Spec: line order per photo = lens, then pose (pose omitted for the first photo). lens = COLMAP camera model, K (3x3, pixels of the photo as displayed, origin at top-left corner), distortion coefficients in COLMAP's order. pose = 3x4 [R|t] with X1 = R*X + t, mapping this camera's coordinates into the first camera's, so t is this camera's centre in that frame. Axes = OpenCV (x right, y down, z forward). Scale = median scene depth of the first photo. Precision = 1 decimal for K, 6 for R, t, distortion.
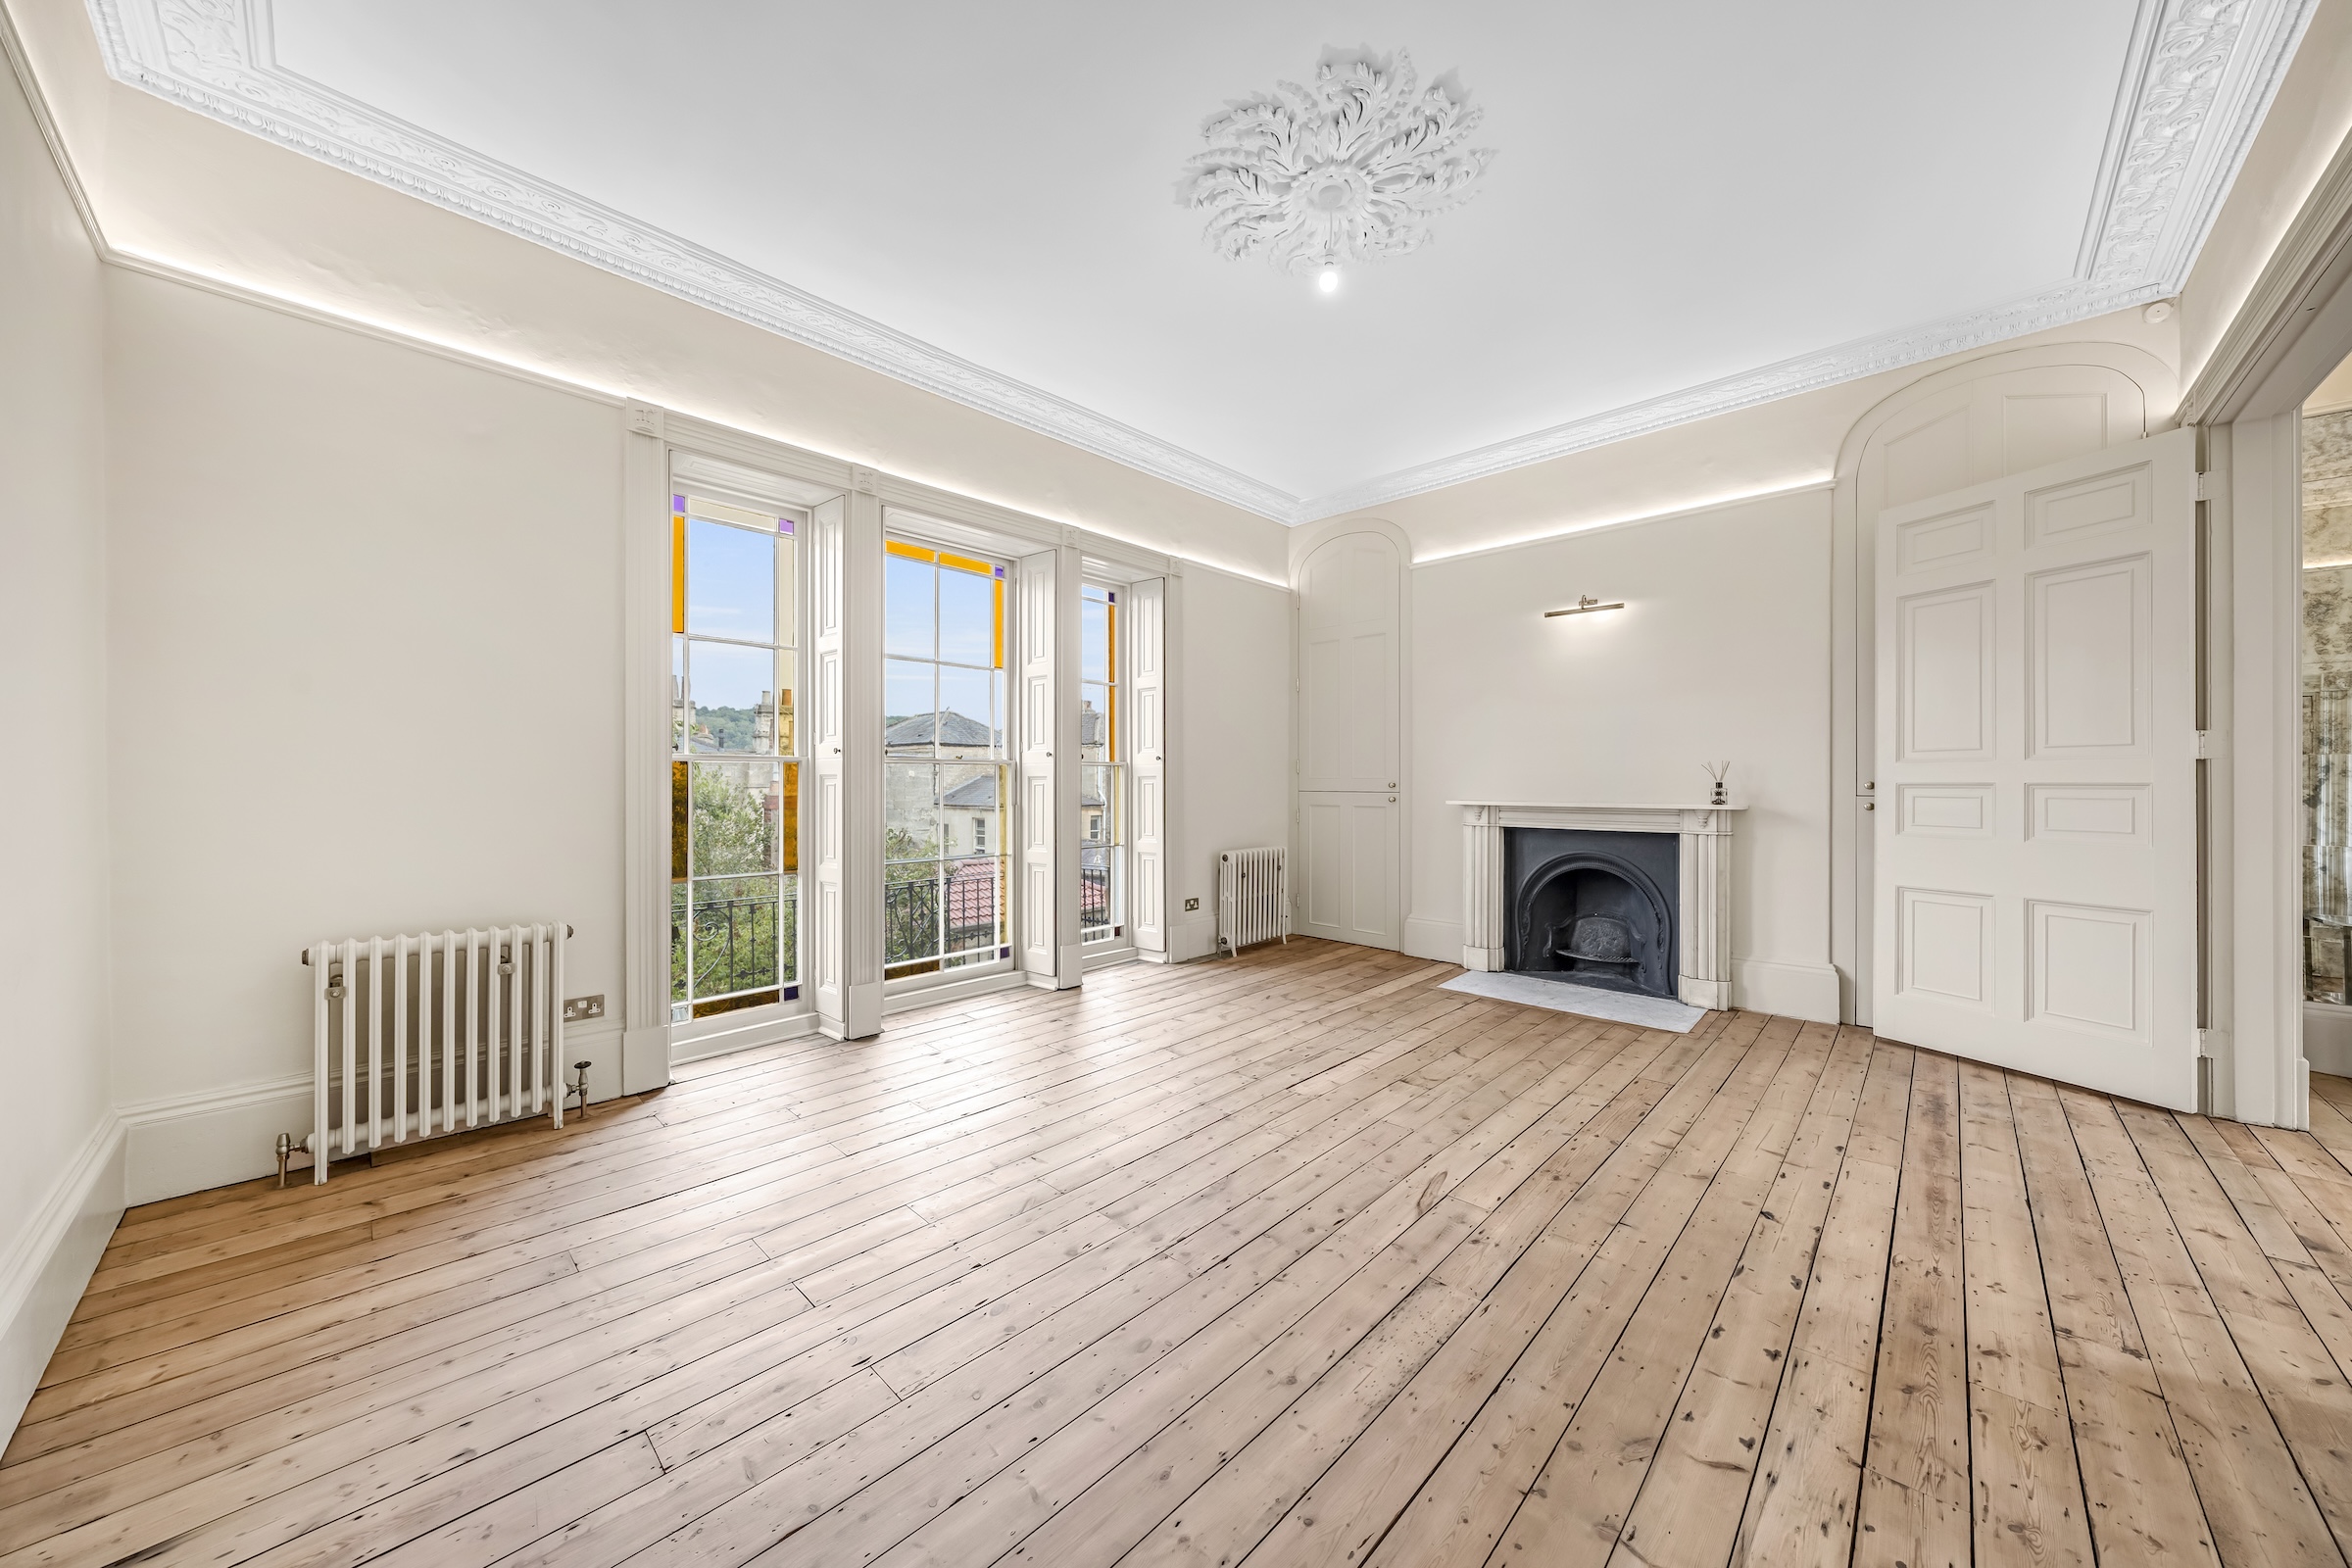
lens RADIAL K [[805.1, 0, 1176.0], [0, 805.1, 784.0], [0, 0, 1]] dist [-0.001265, -0.000099]
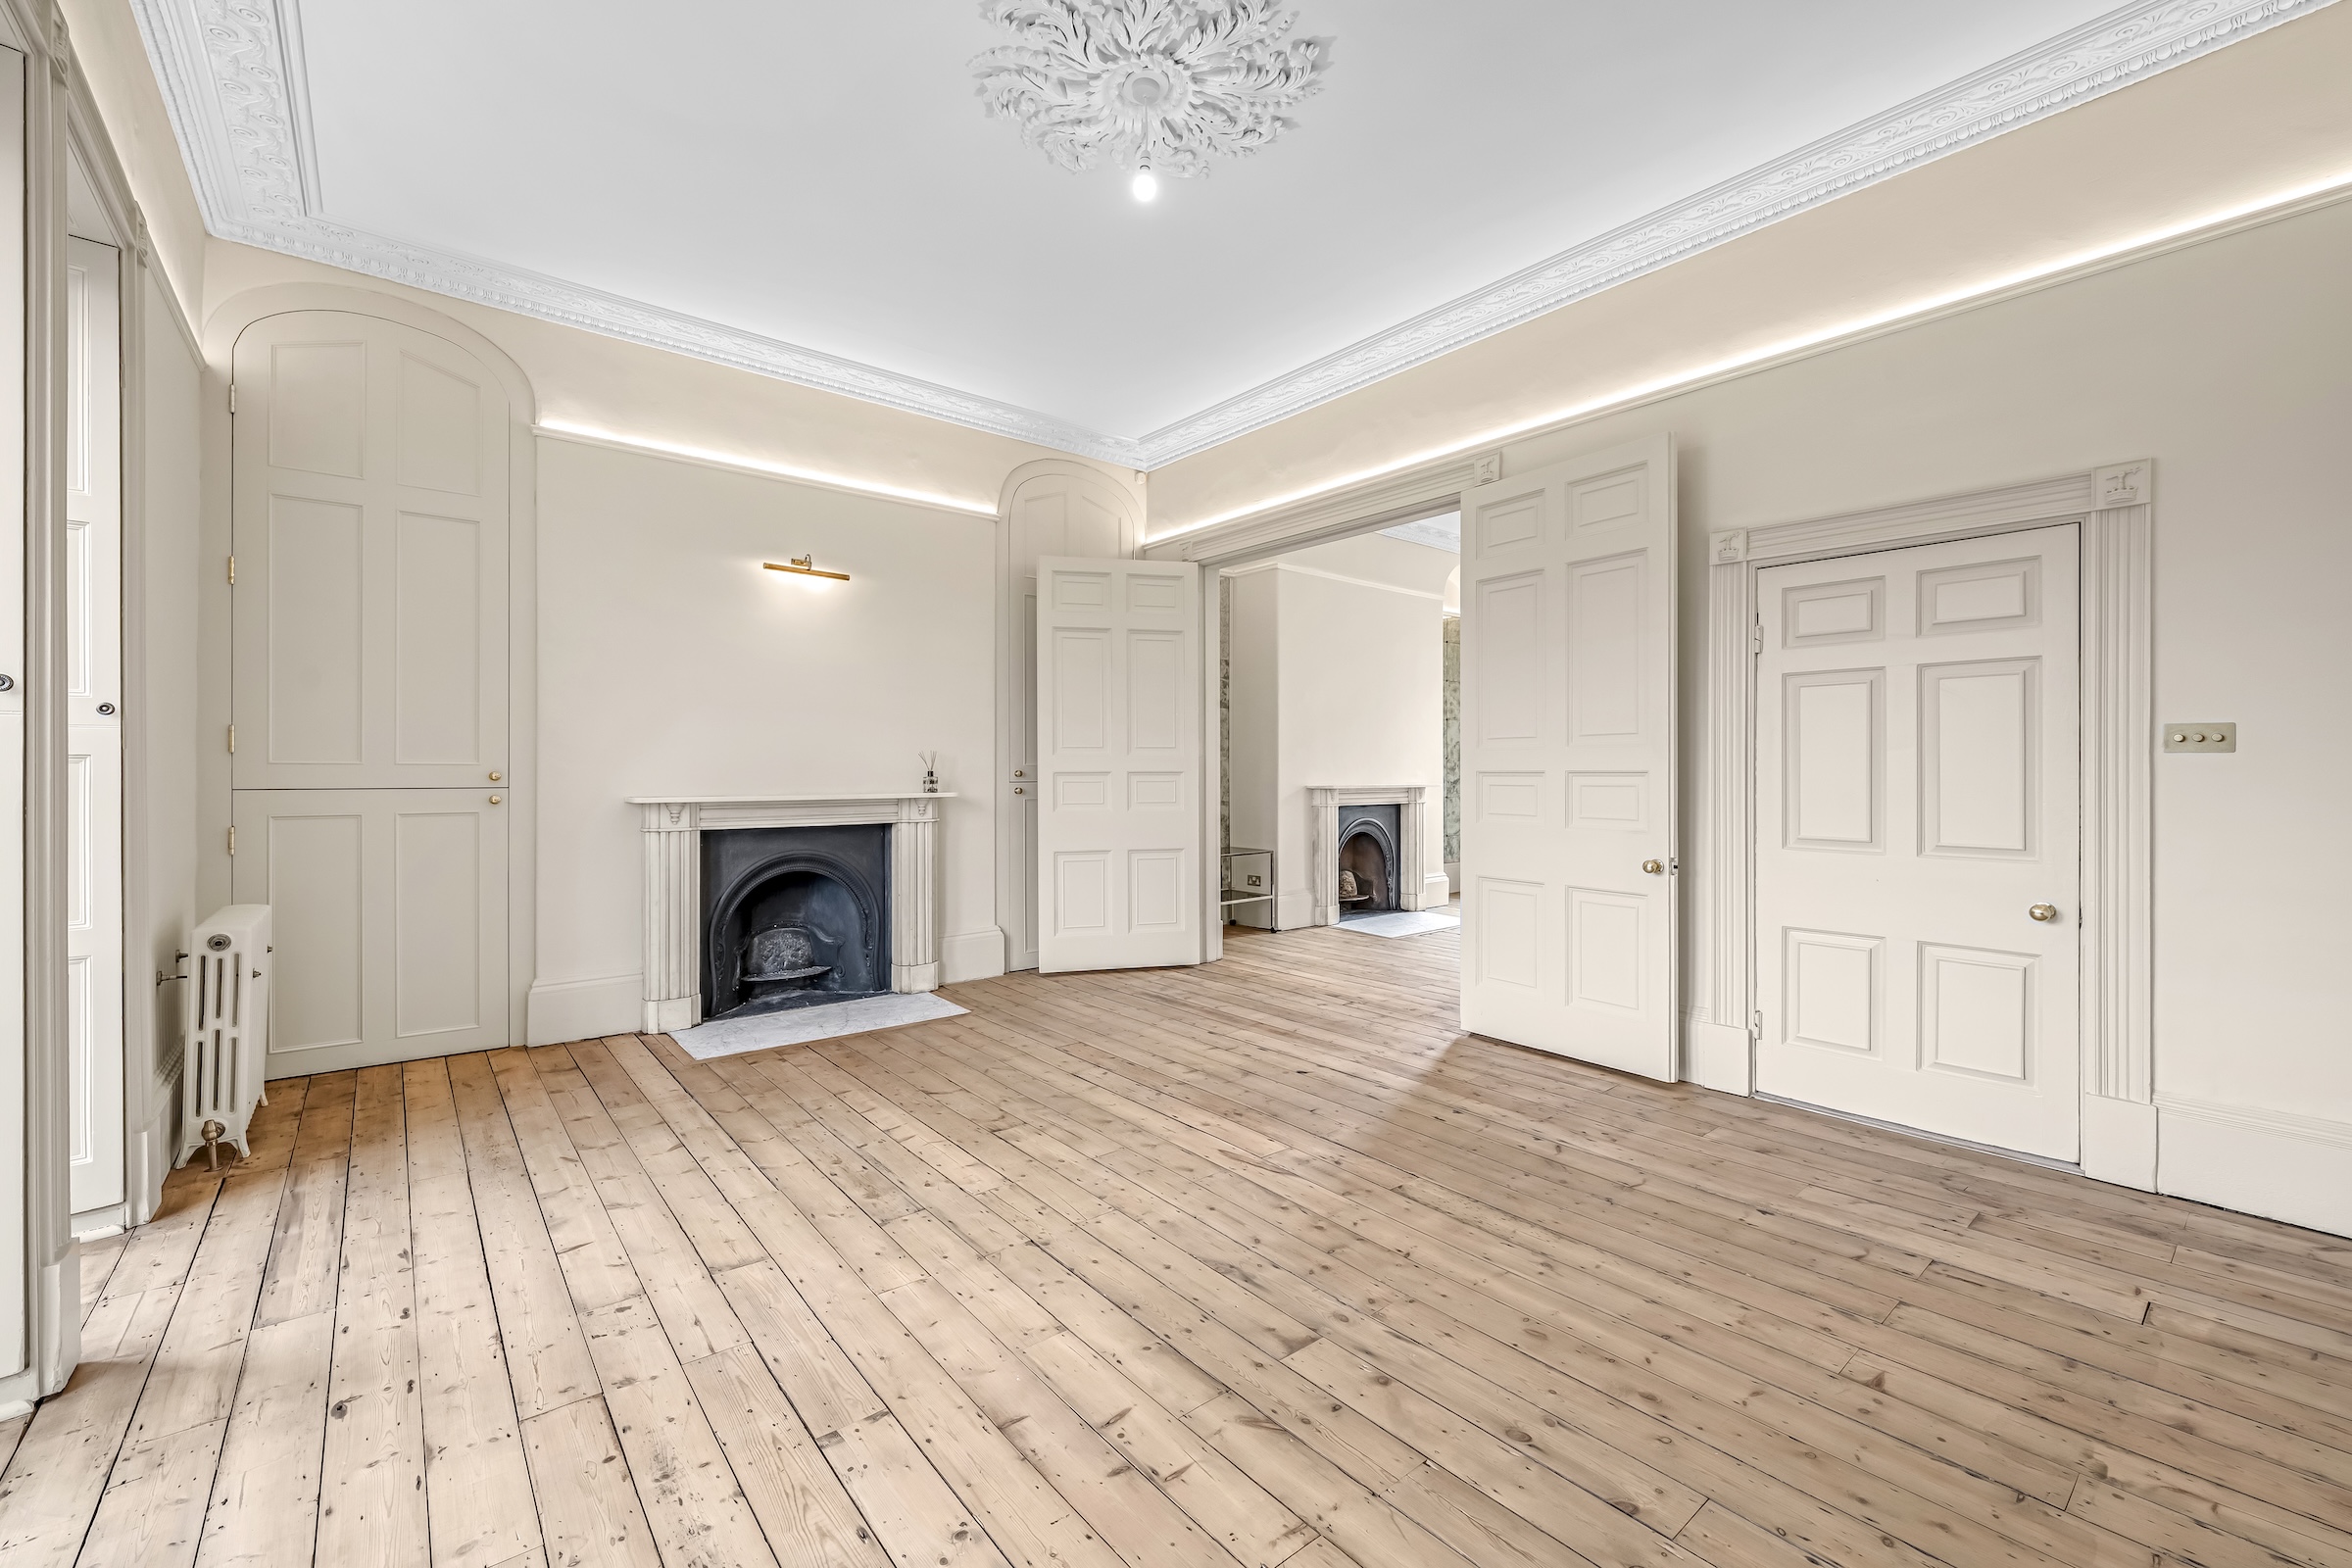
lens RADIAL K [[966.9, 0, 1180.0], [0, 966.9, 775.0], [0, 0, 1]] dist [0.000710, 0.000053]
pose [[0.114748, -0.004324, 0.993385, -0.627128], [0.003205, 0.999987, 0.003982, -0.001147], [-0.993390, 0.002727, 0.114760, 0.636191]]
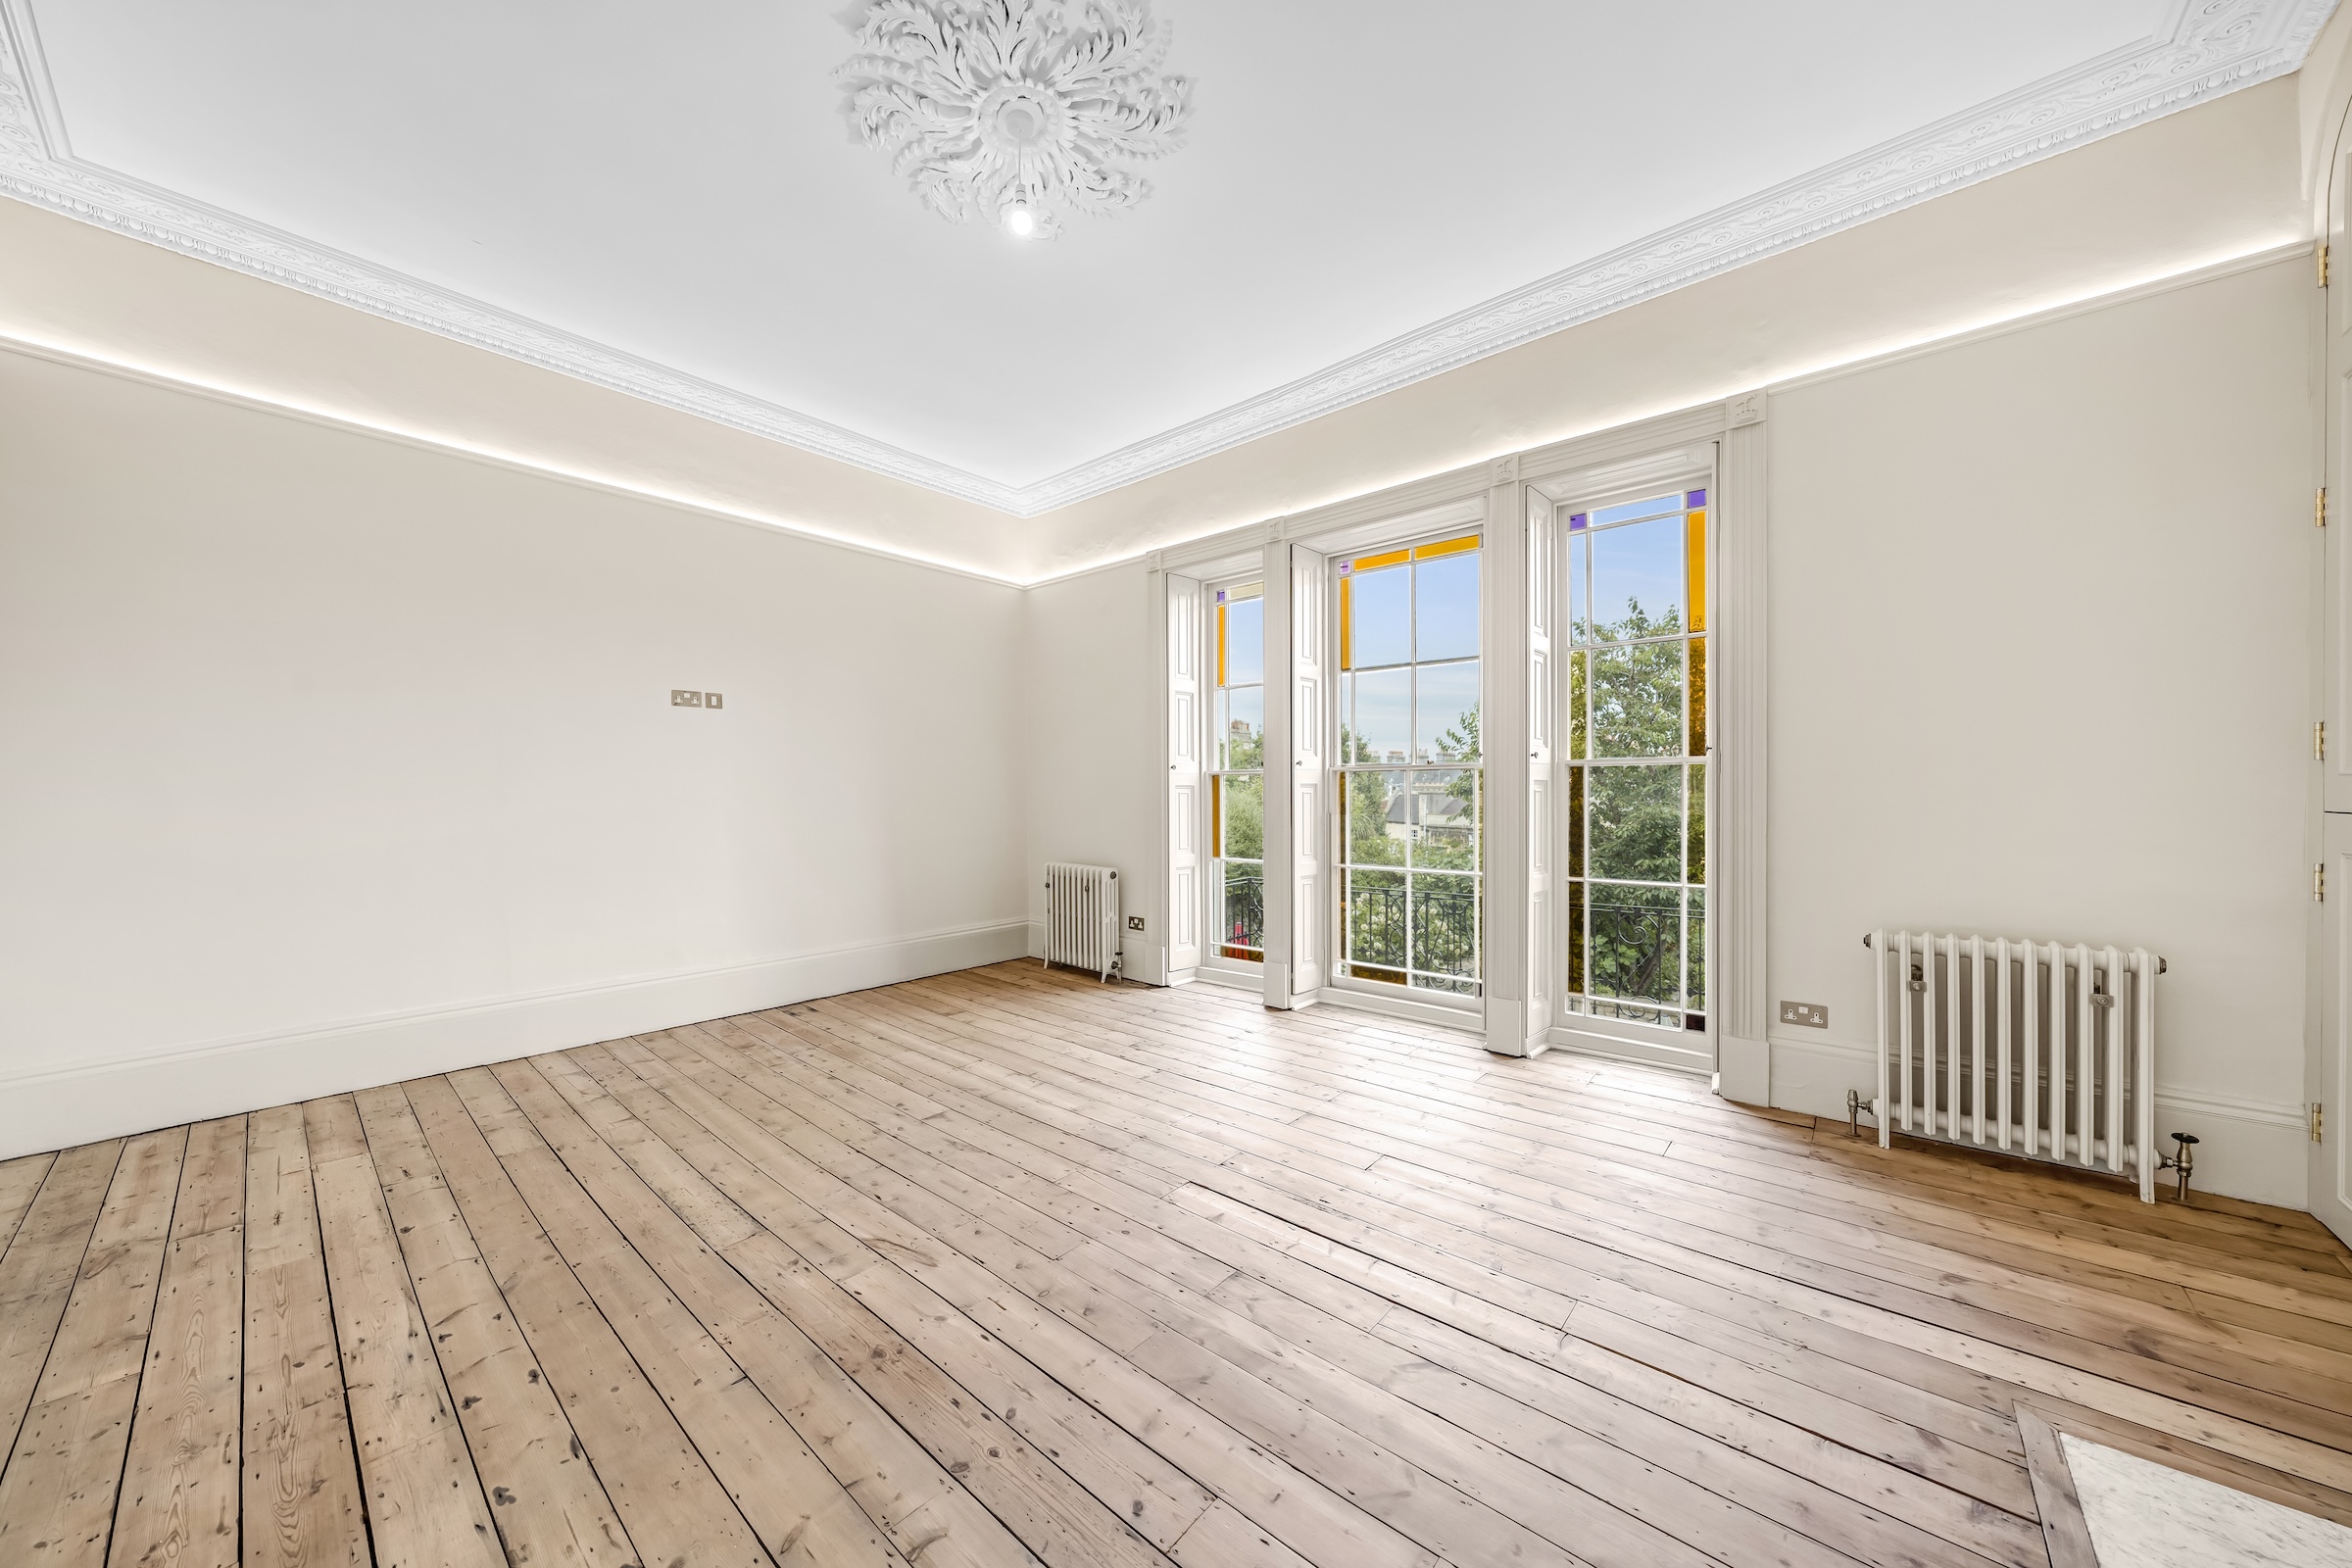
lens RADIAL K [[805.1, 0, 1177.9], [0, 805.1, 798.2], [0, 0, 1]] dist [-0.000636, 0.000105]
pose [[0.053952, 0.009379, -0.998499, 0.816559], [0.002177, 0.999952, 0.009510, -0.001713], [0.998541, -0.002687, 0.053929, 0.843905]]
